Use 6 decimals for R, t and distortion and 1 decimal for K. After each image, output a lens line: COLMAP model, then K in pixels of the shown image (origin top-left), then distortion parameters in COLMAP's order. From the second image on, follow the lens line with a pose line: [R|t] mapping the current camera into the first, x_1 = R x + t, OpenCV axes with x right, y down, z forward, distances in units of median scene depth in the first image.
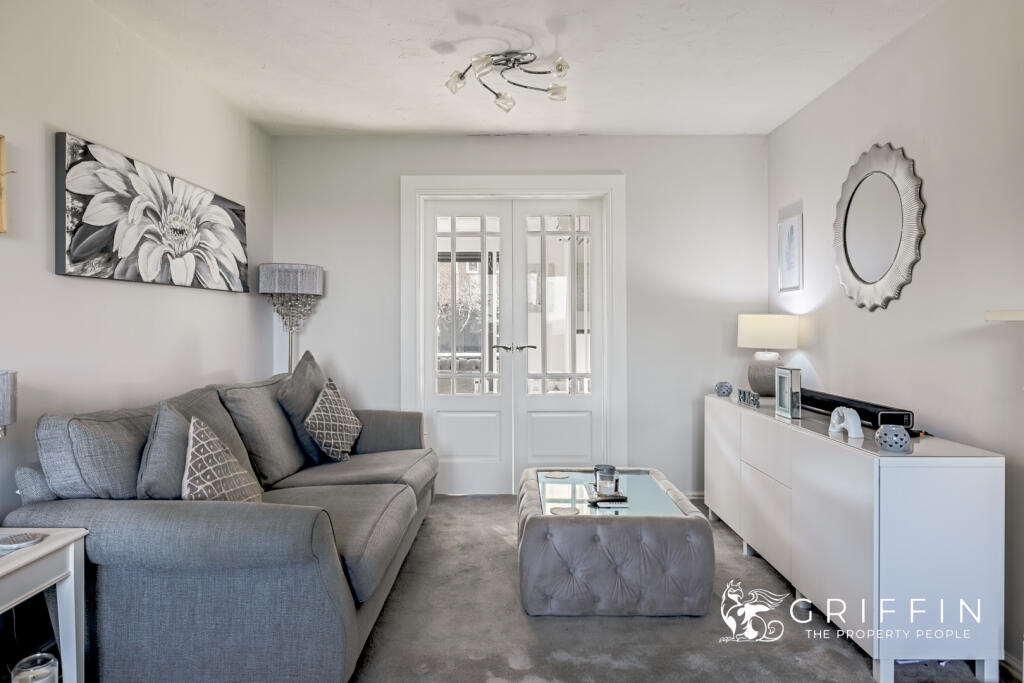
lens RADIAL K [[657.8, 0, 510.1], [0, 657.8, 336.2], [0, 0, 1]] dist [-0.003961, 0.003300]
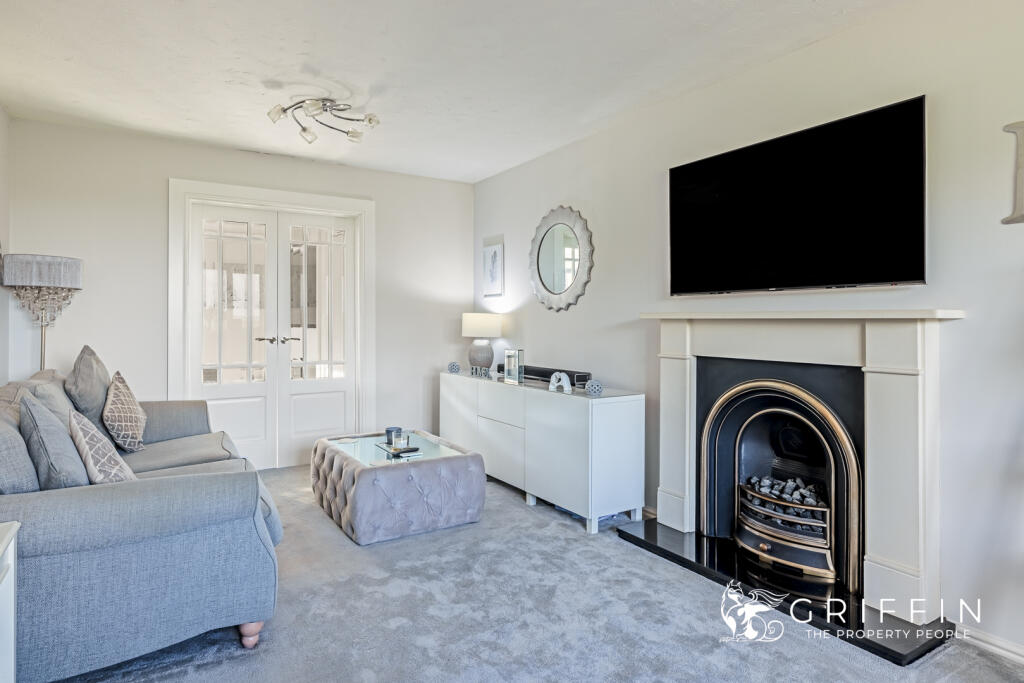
lens RADIAL K [[574.3, 0, 507.0], [0, 574.3, 332.0], [0, 0, 1]] dist [-0.003109, -0.000459]
pose [[0.841757, -0.009135, 0.539779, -0.302337], [0.007405, 0.999958, 0.005375, 0.002122], [-0.539805, -0.000528, 0.841790, -0.090508]]
